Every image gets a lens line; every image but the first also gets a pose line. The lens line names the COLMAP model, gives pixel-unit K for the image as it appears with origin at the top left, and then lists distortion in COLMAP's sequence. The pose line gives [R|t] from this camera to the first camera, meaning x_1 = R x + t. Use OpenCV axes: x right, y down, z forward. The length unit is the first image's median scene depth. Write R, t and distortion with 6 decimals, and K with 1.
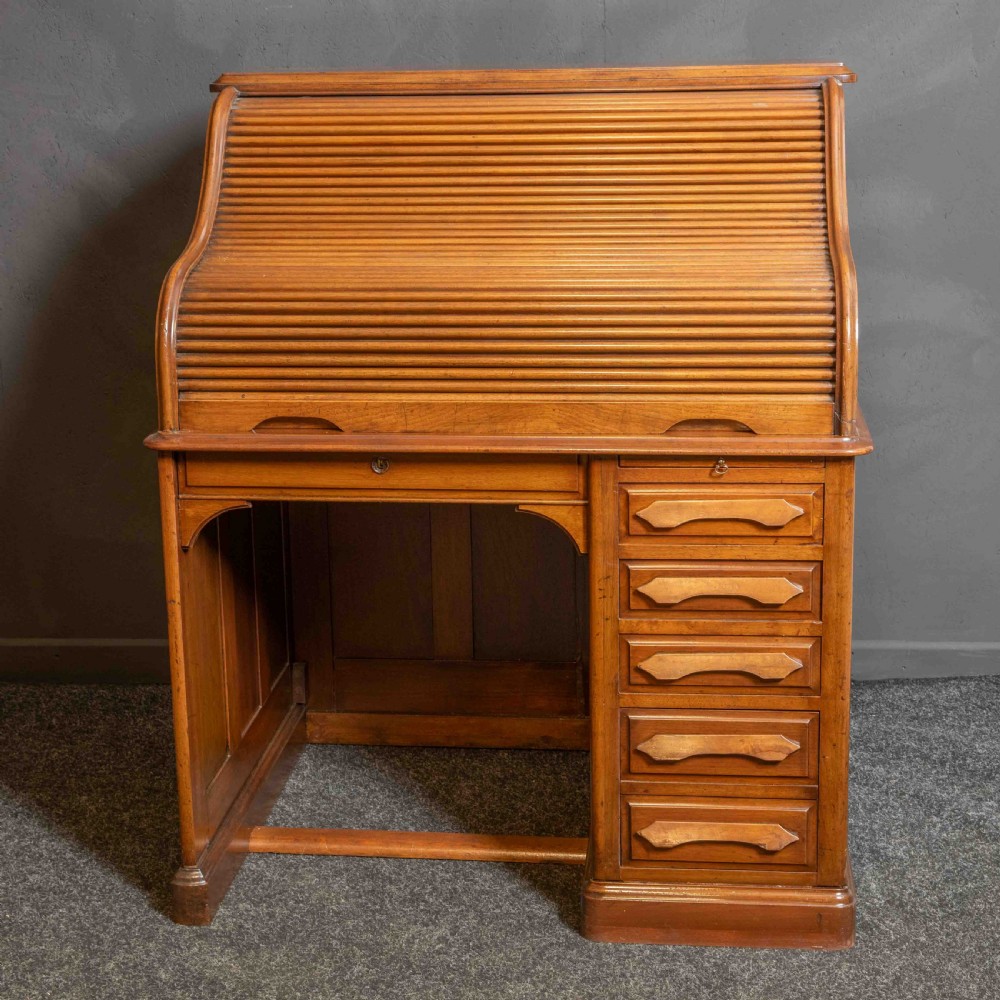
lens RADIAL K [[1869.5, 0, 493.6], [0, 1869.5, 461.6], [0, 0, 1]] dist [0.050018, 0.000000]
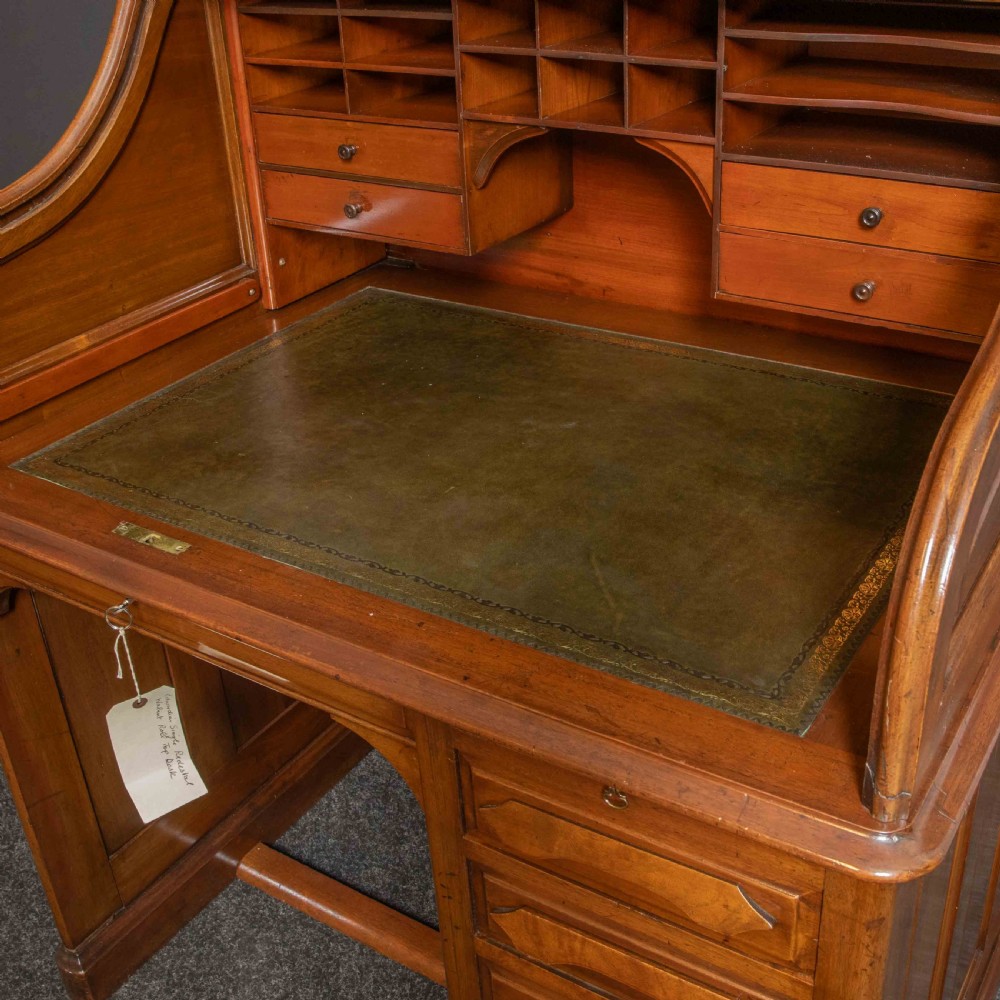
lens RADIAL K [[1228.3, 0, 544.5], [0, 1228.3, 447.3], [0, 0, 1]] dist [-0.092482, 0.000000]
pose [[0.903378, 0.176097, -0.391022, 0.199635], [-0.069642, 0.959940, 0.271414, -0.157262], [0.423153, -0.217958, 0.879452, 0.696380]]
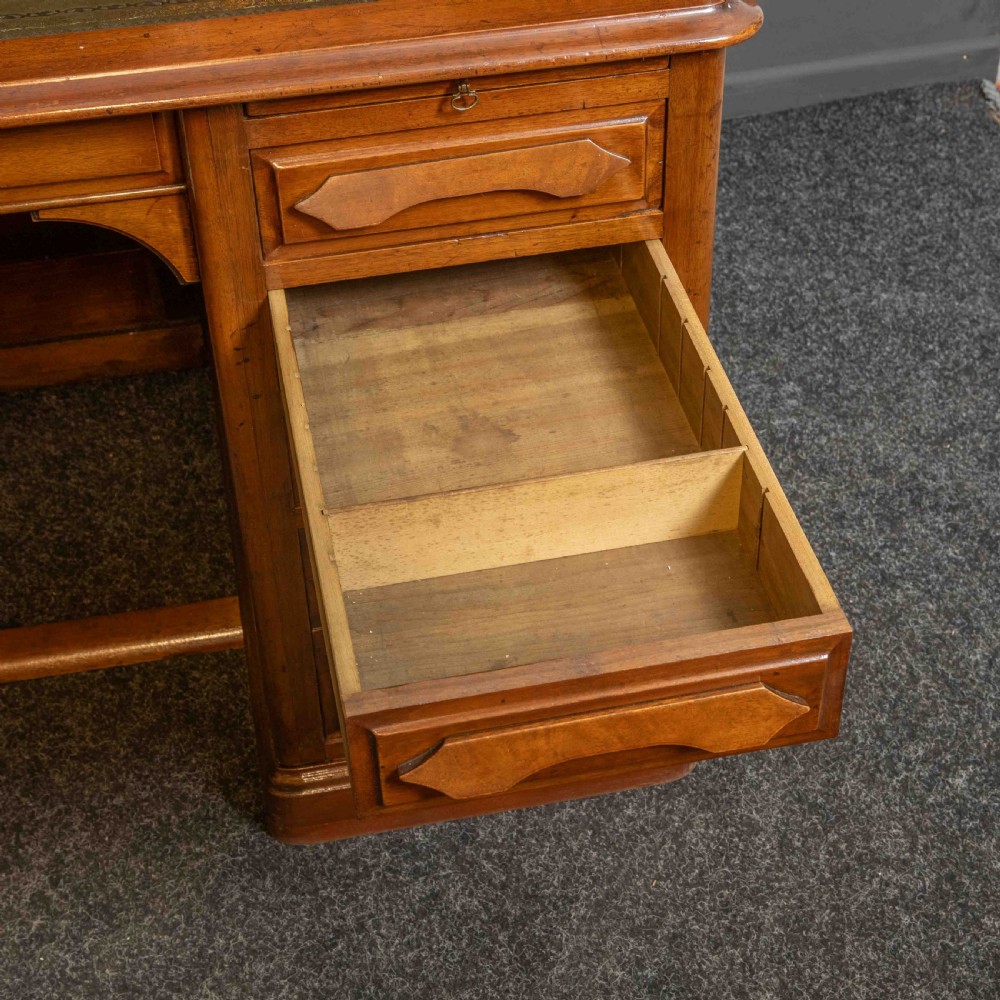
lens RADIAL K [[1779.4, 0, 493.7], [0, 1779.4, 489.5], [0, 0, 1]] dist [0.048179, 0.000000]
pose [[0.953401, -0.198285, 0.227399, 0.006490], [0.073850, 0.884151, 0.461327, -0.109939], [-0.292529, -0.423036, 0.857594, 0.538734]]
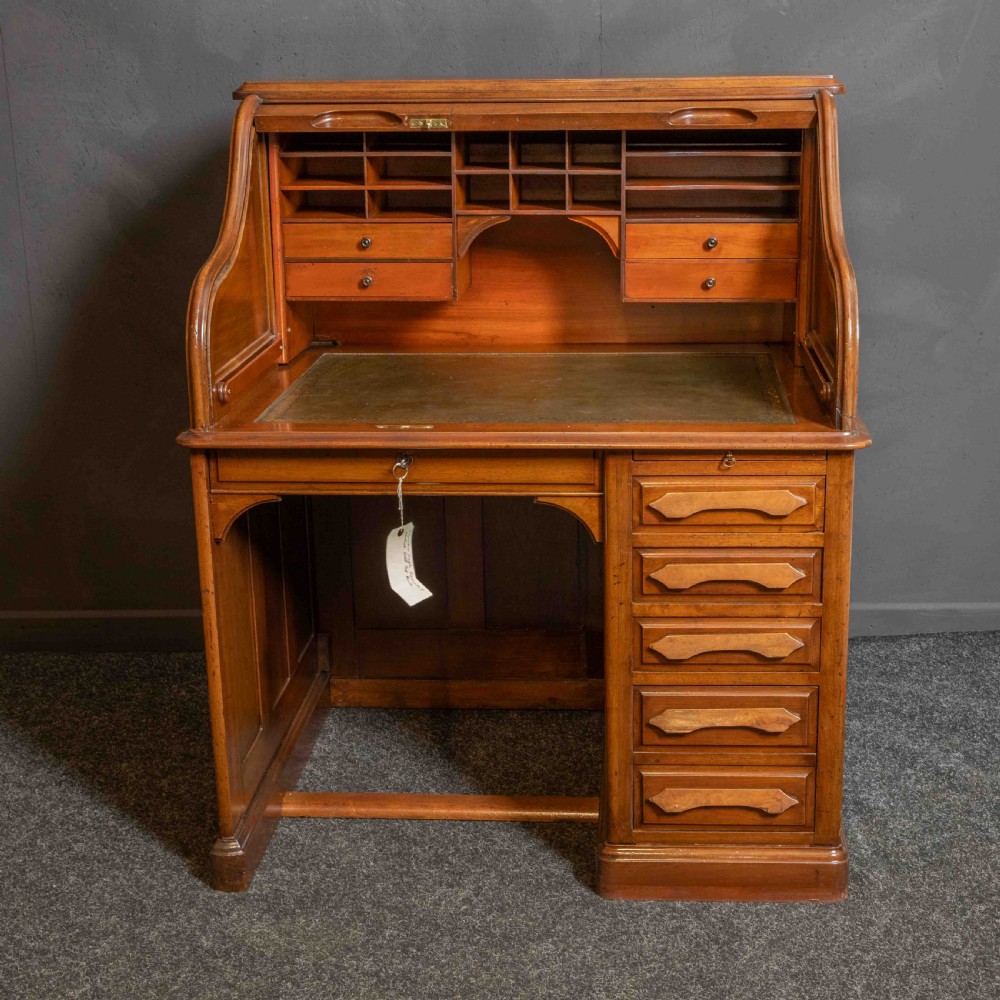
lens RADIAL K [[1601.3, 0, 567.4], [0, 1601.3, 495.7], [0, 0, 1]] dist [0.019216, 0.000000]
pose [[0.998139, -0.009794, 0.060196, -0.023317], [0.006857, 0.998784, 0.048811, -0.020939], [-0.060601, -0.048308, 0.996992, 0.095780]]
